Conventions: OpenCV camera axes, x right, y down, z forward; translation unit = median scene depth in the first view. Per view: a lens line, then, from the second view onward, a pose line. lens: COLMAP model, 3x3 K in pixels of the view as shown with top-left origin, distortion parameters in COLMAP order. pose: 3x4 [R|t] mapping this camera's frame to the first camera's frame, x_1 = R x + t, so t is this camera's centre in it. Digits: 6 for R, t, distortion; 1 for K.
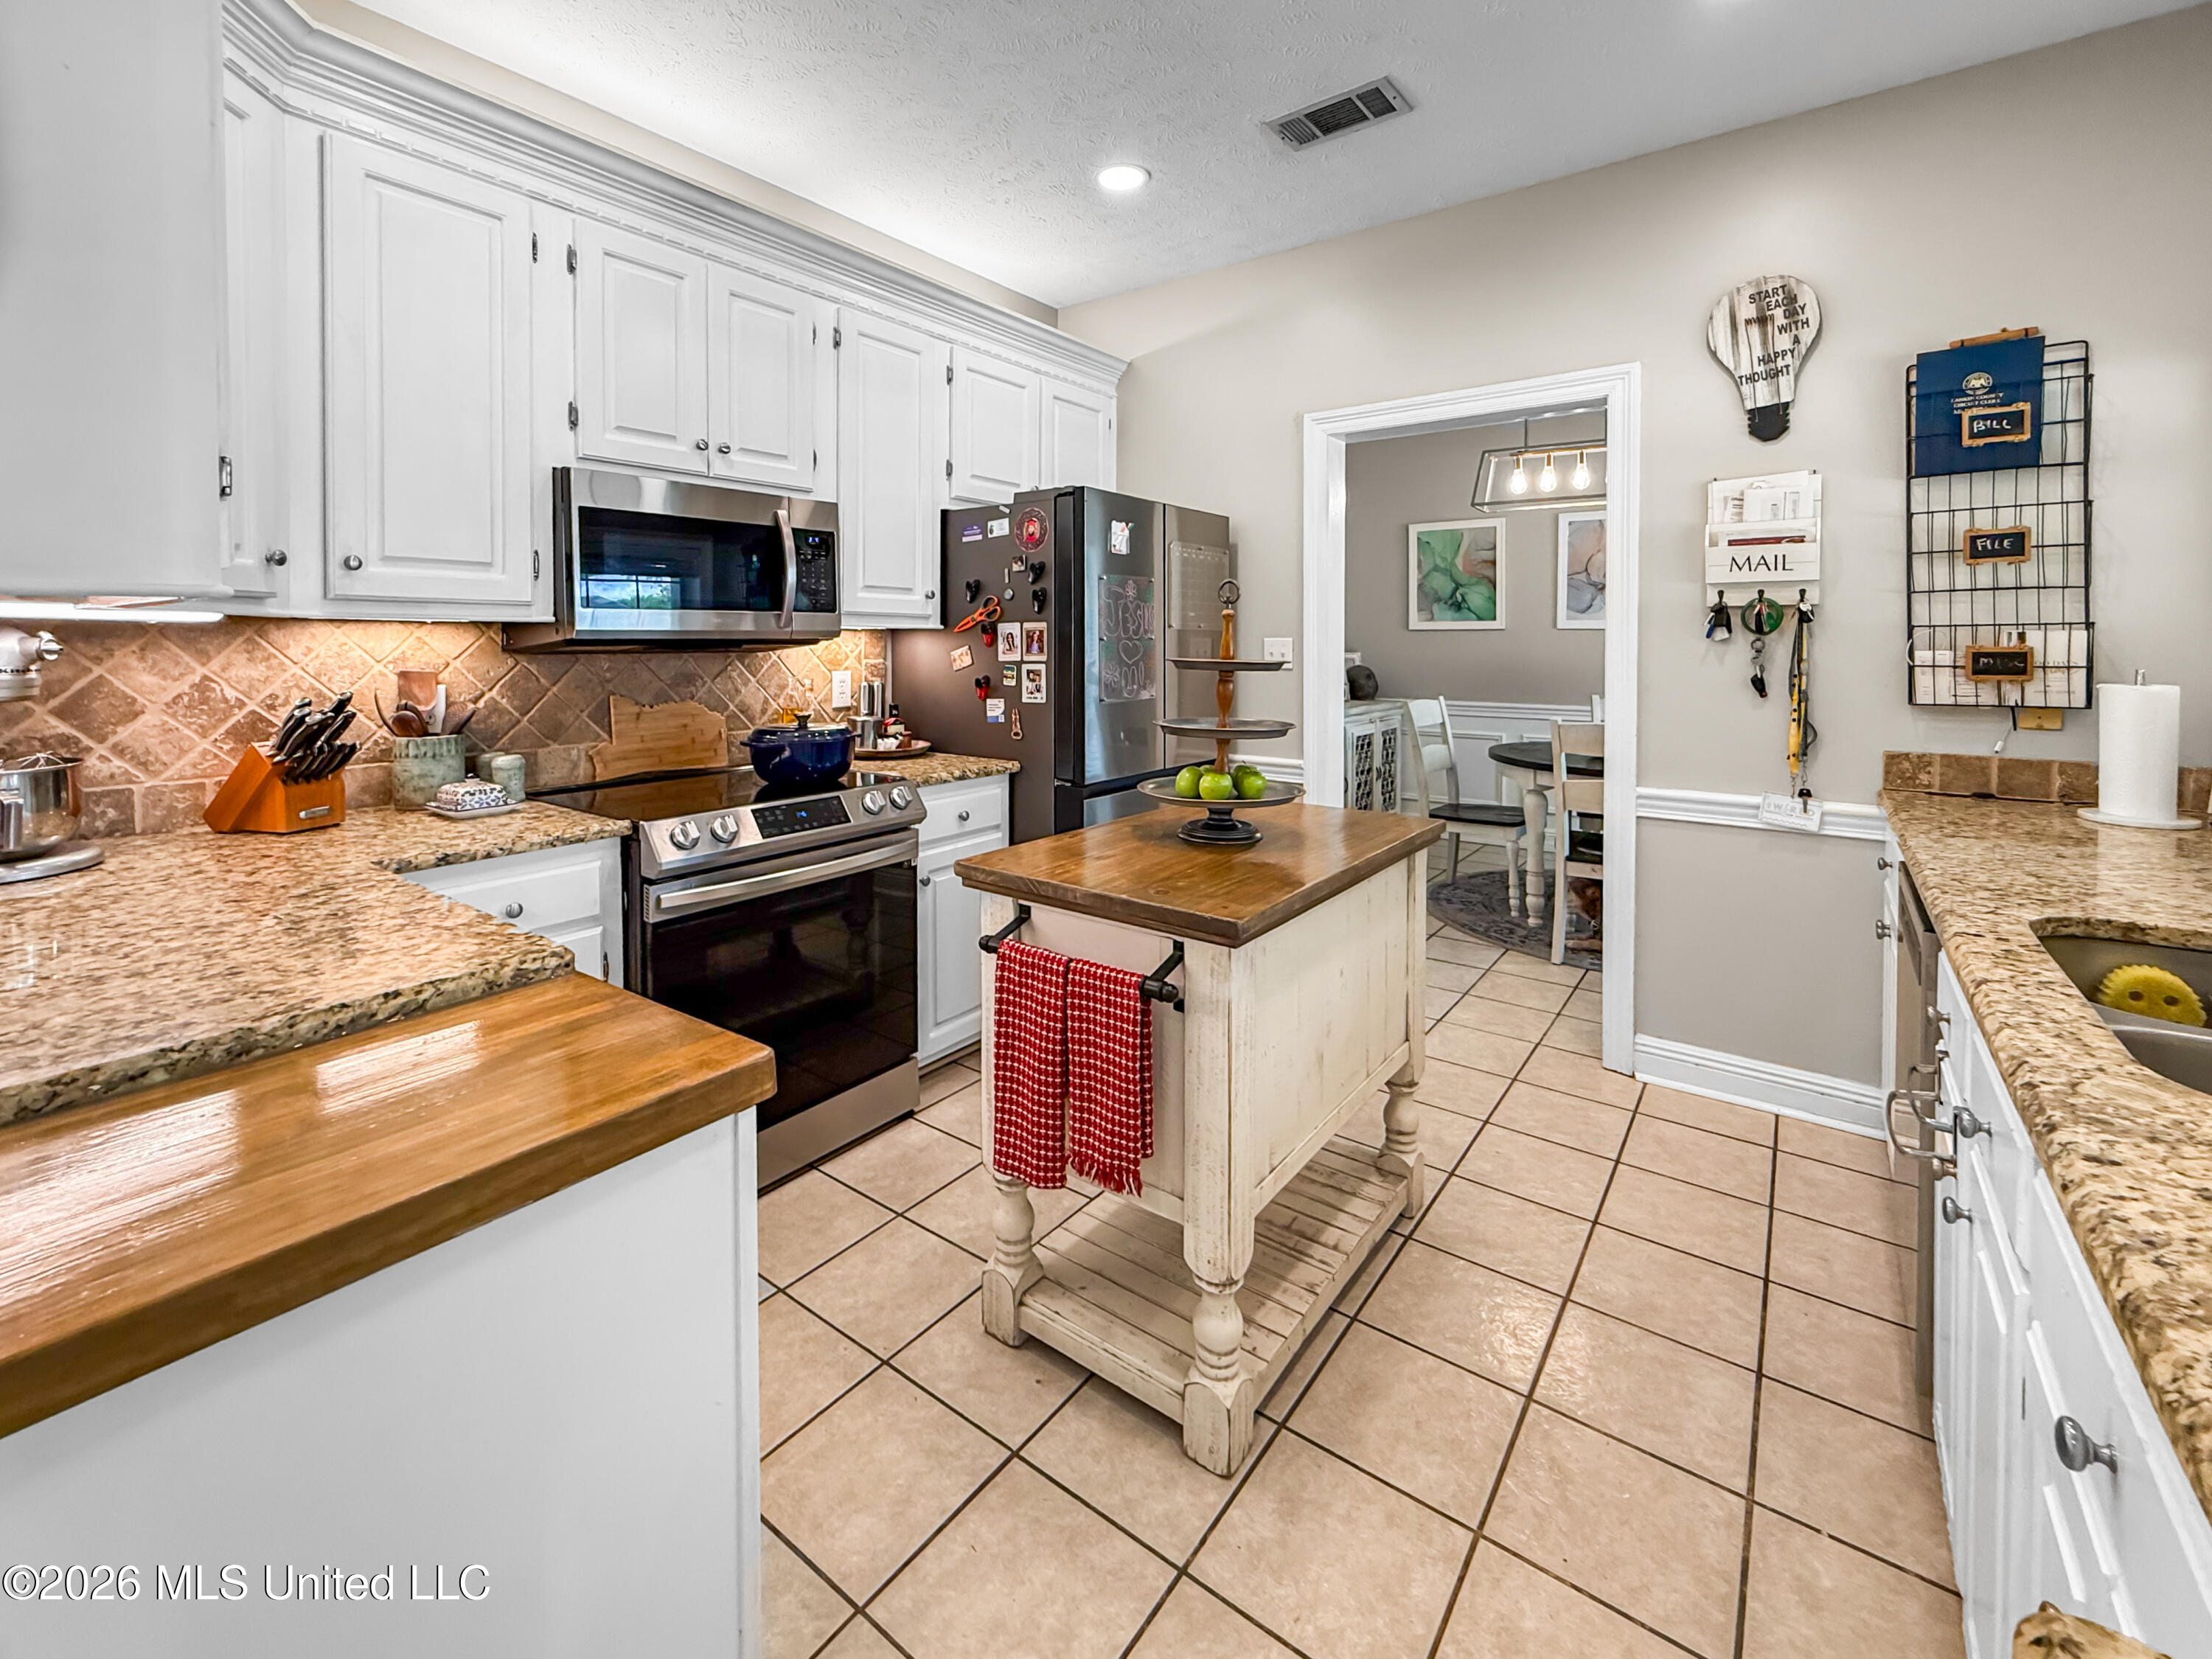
lens RADIAL K [[960.5, 0, 1083.8], [0, 960.5, 658.8], [0, 0, 1]] dist [-0.001875, -0.000066]
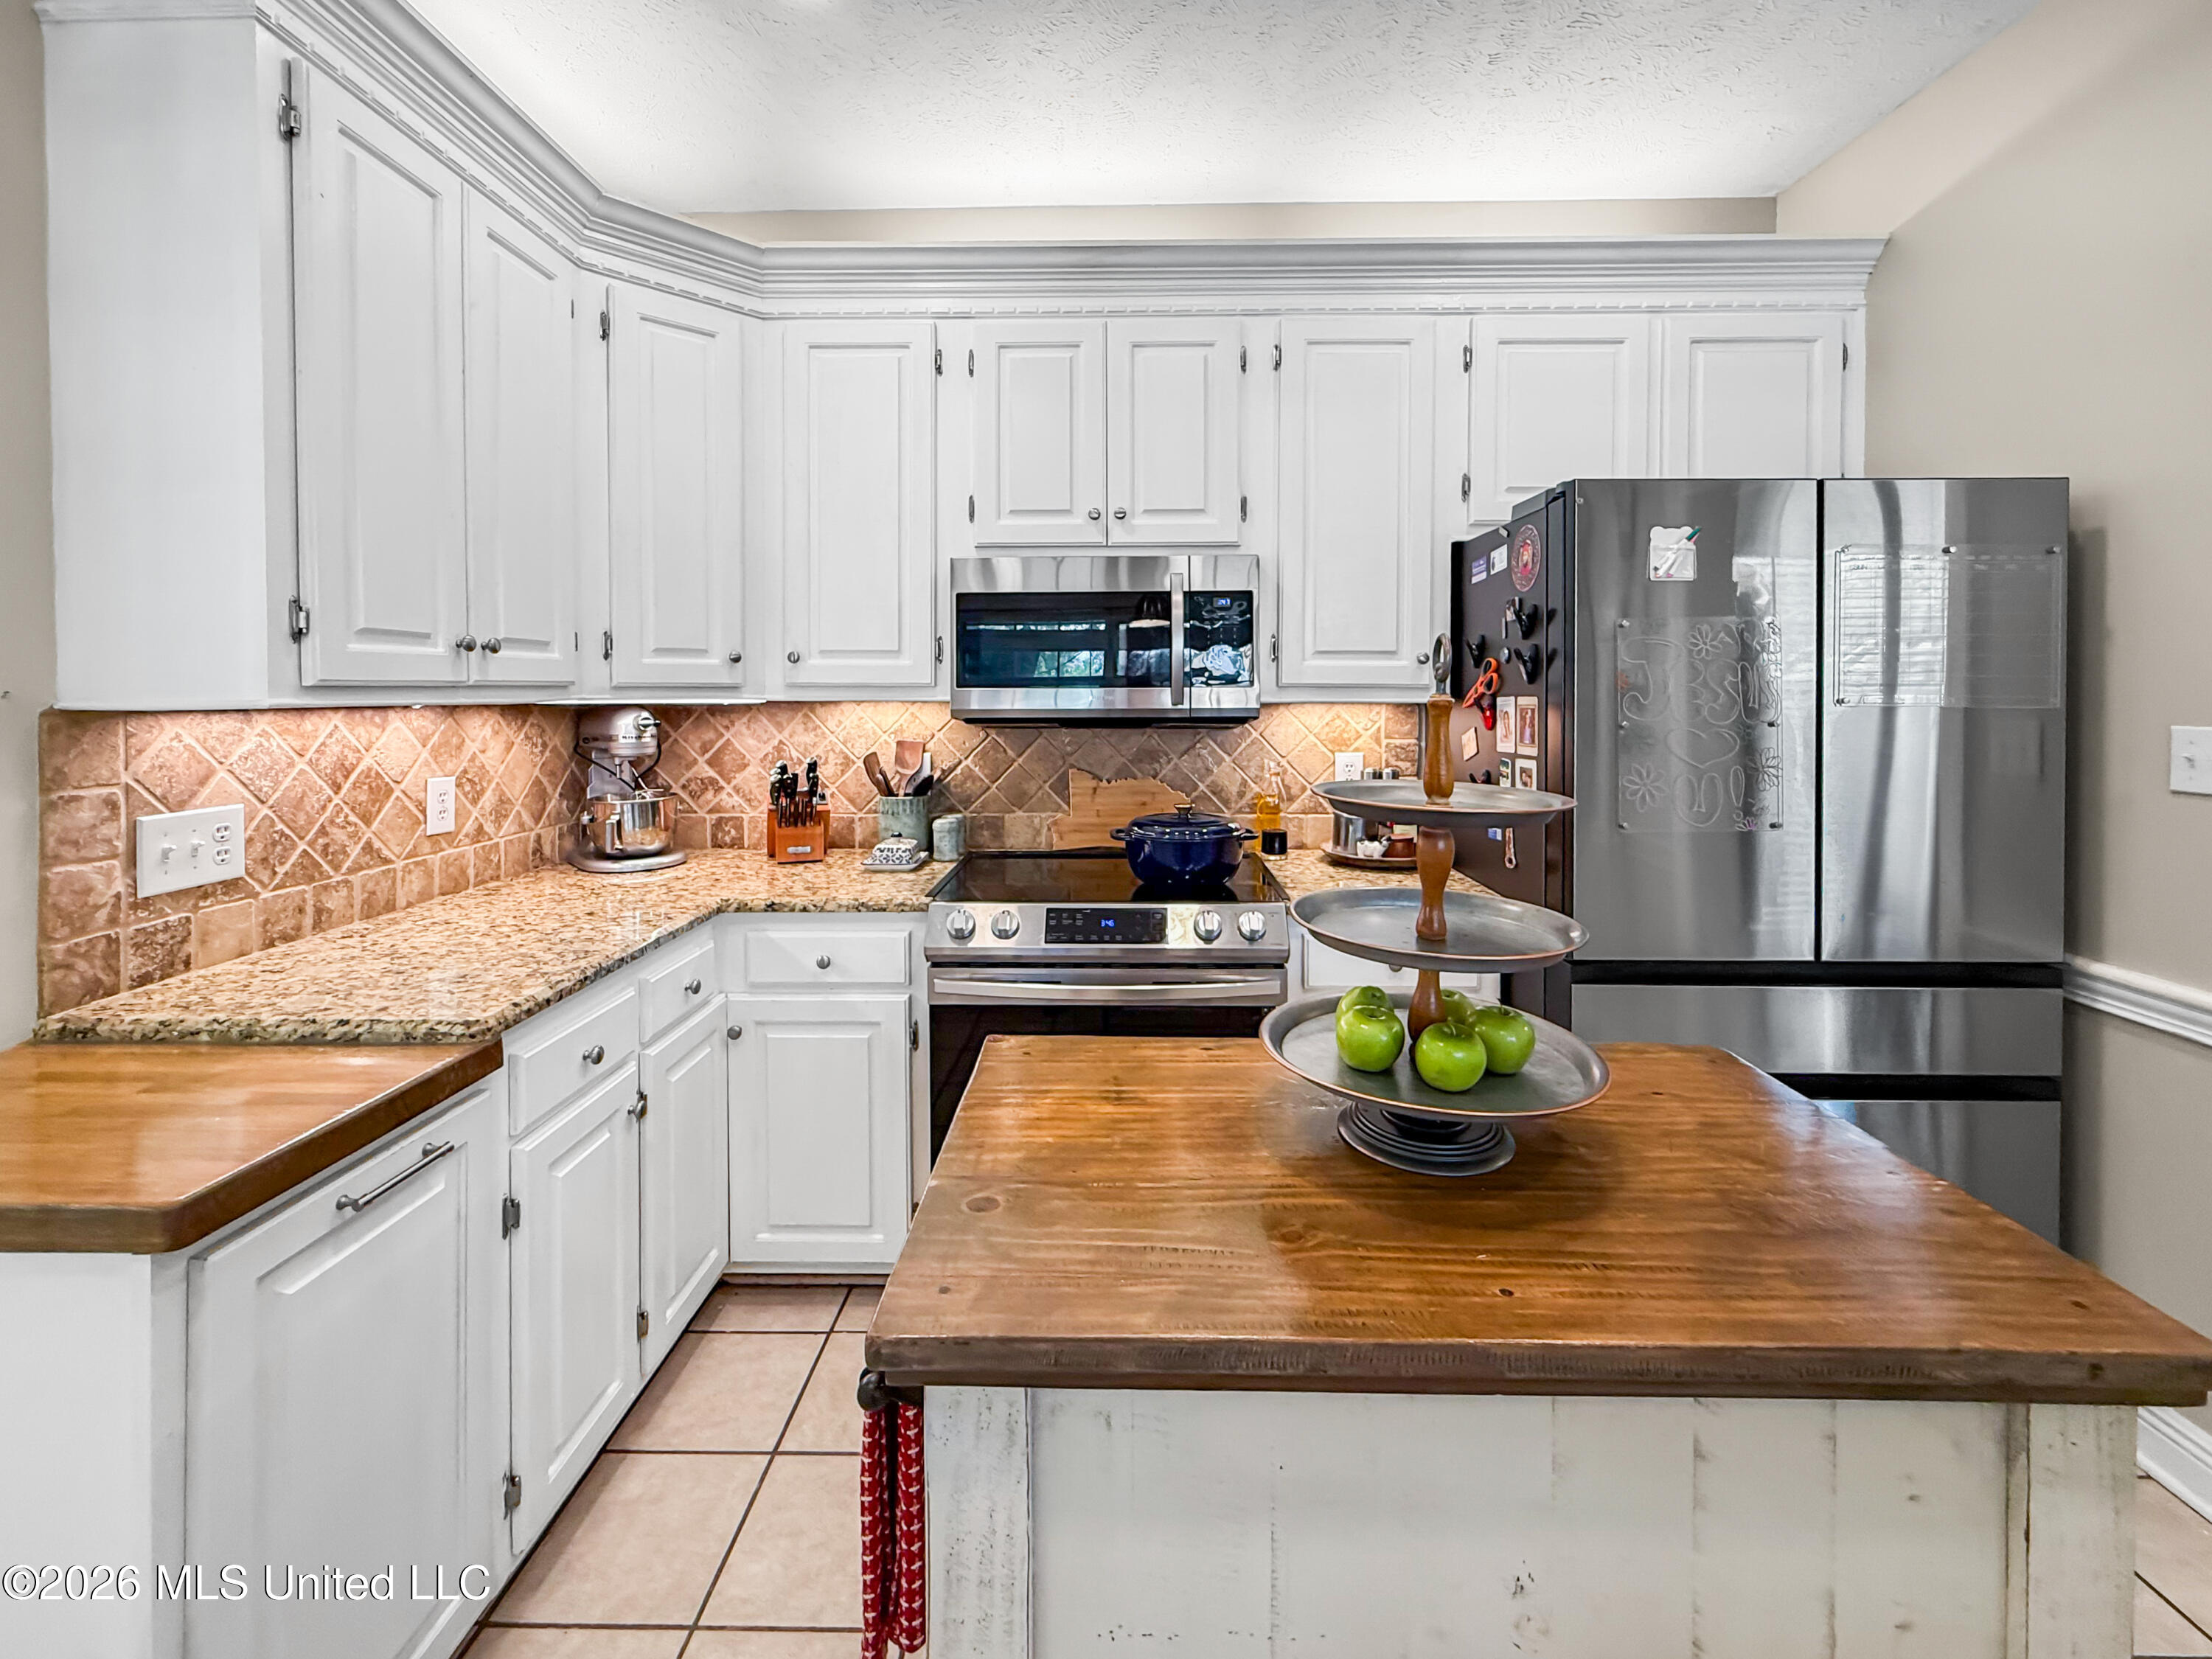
lens RADIAL K [[938.4, 0, 1102.0], [0, 938.4, 700.7], [0, 0, 1]] dist [0.001822, -0.000064]
pose [[0.584449, 0.008321, -0.811388, 0.393494], [-0.015456, 0.999880, -0.000879, -0.039381], [0.811284, 0.013054, 0.584507, 0.496749]]
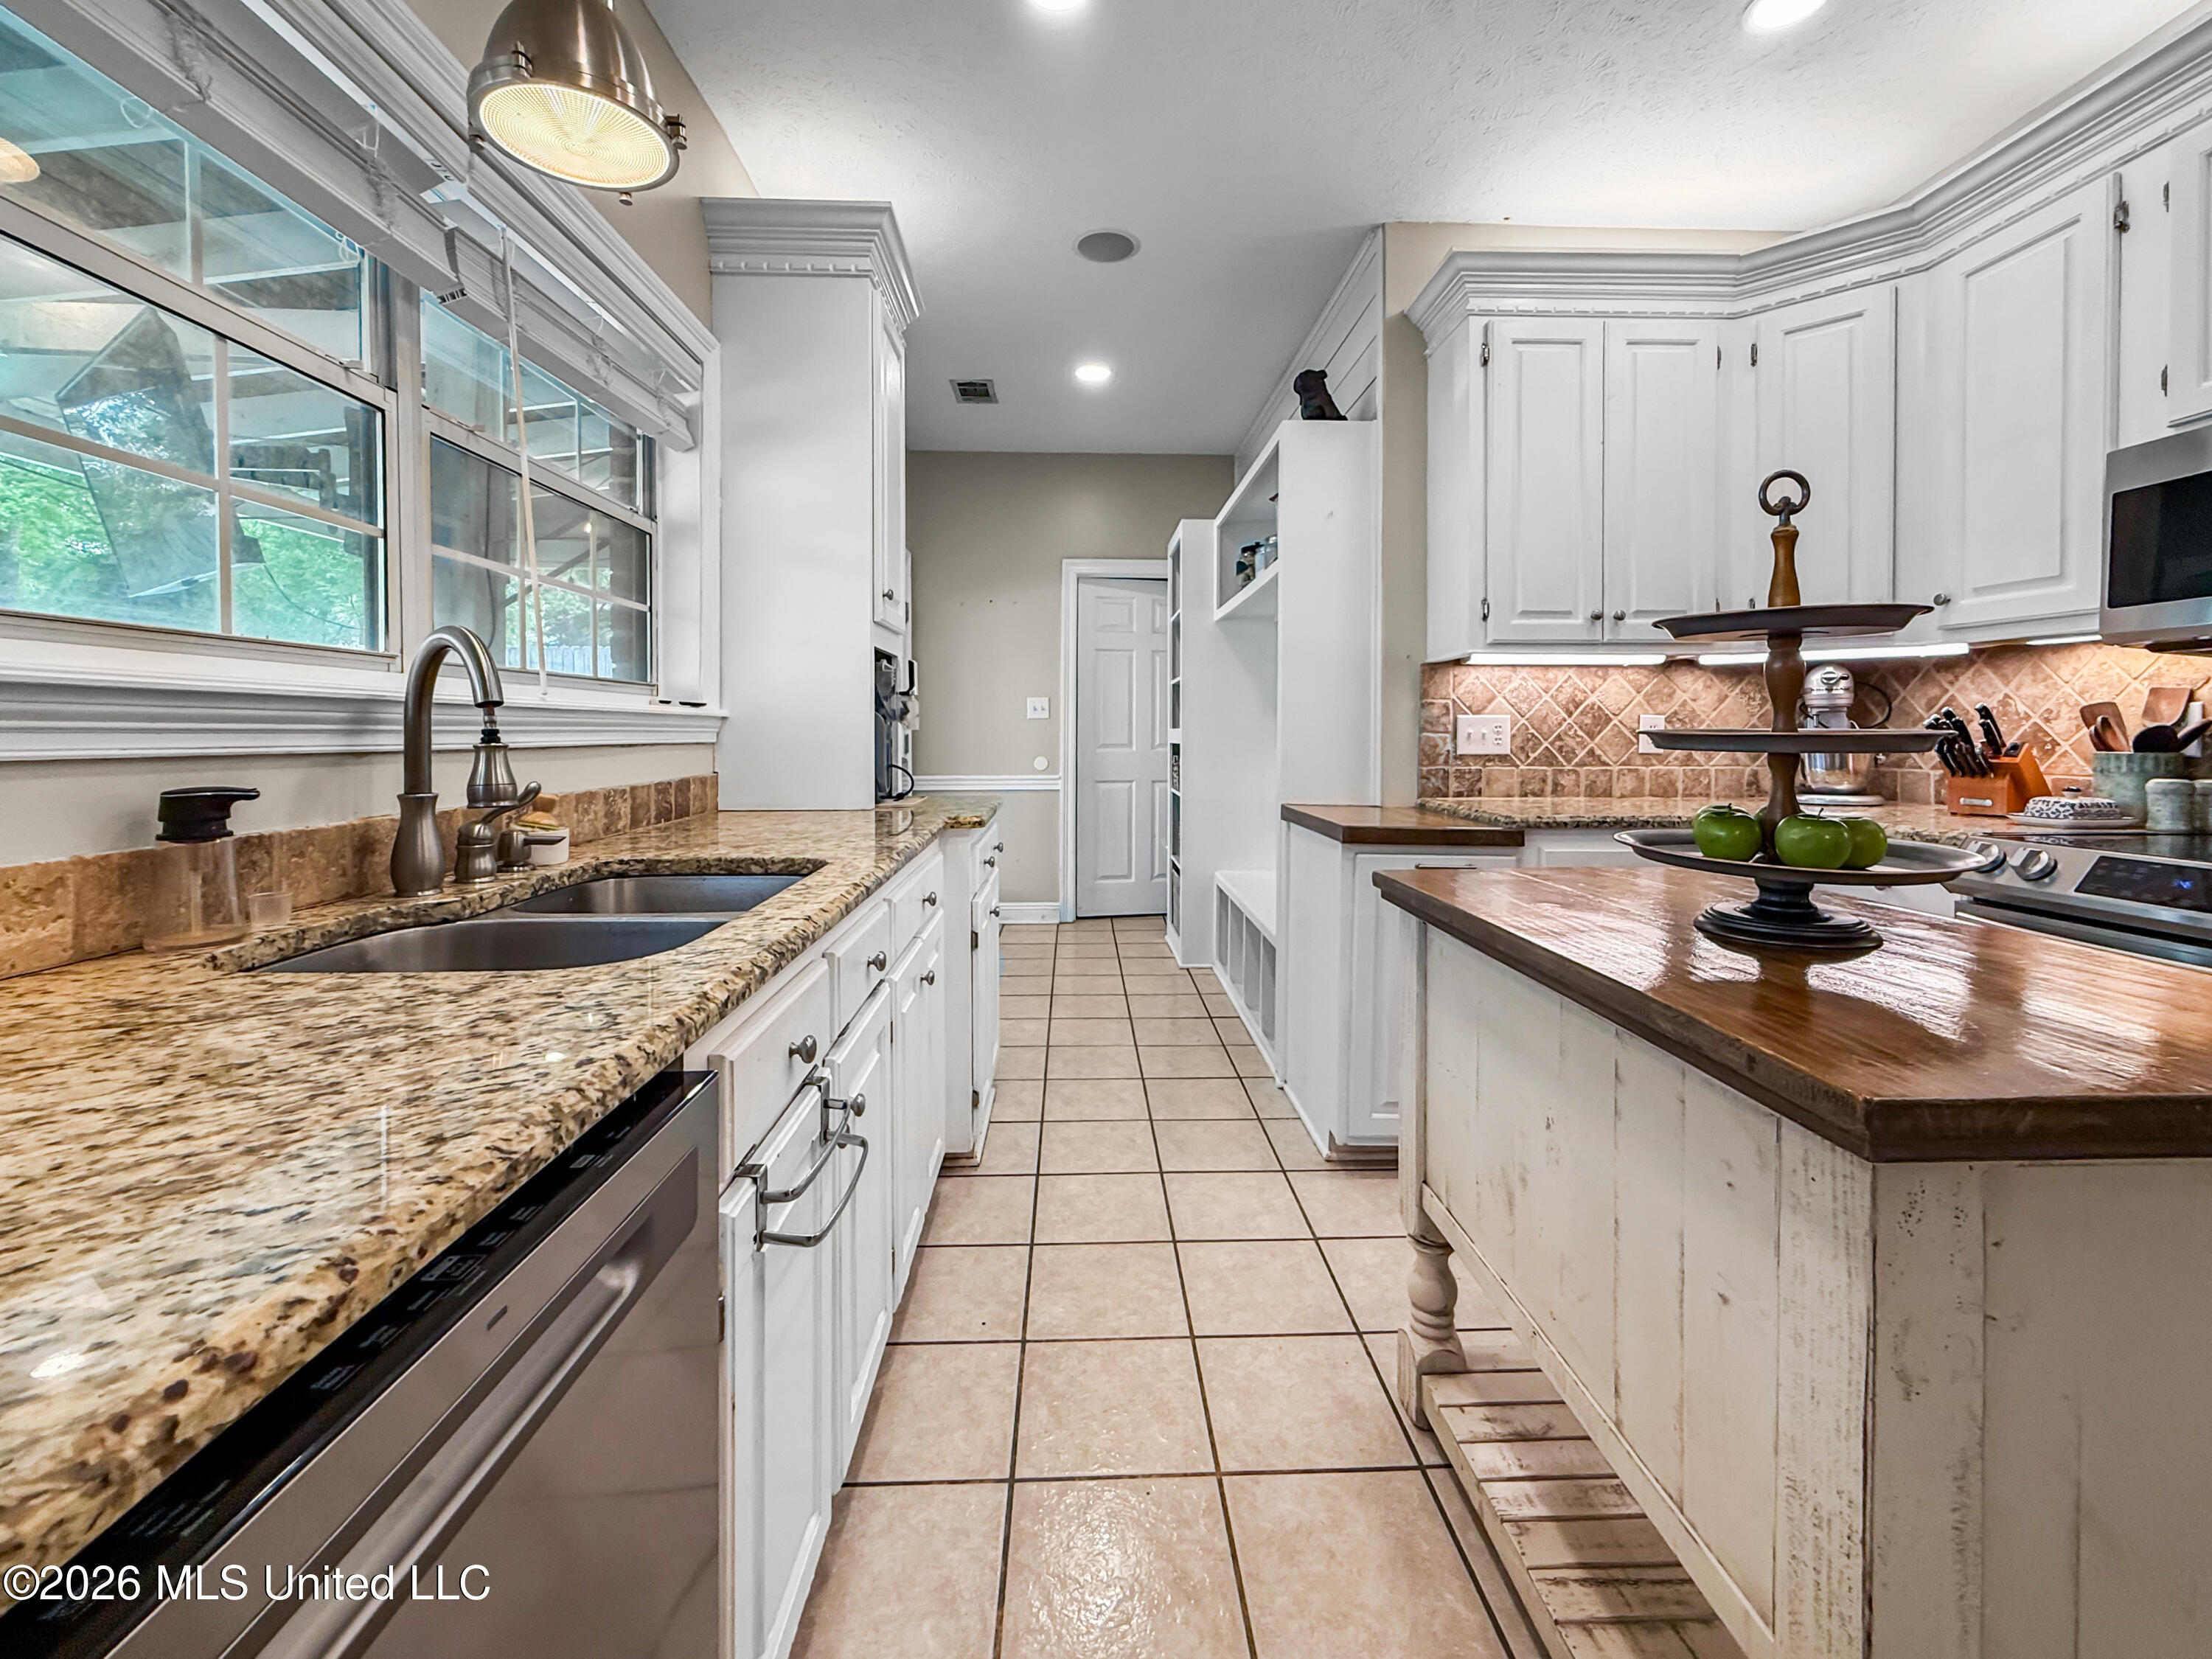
lens RADIAL K [[919.0, 0, 1101.9], [0, 919.0, 744.5], [0, 0, 1]] dist [0.000150, -0.000306]
pose [[-0.779089, 0.007653, -0.626866, 0.694703], [-0.014820, 0.999421, 0.030620, 0.056365], [0.626738, 0.033146, -0.778525, 1.027526]]
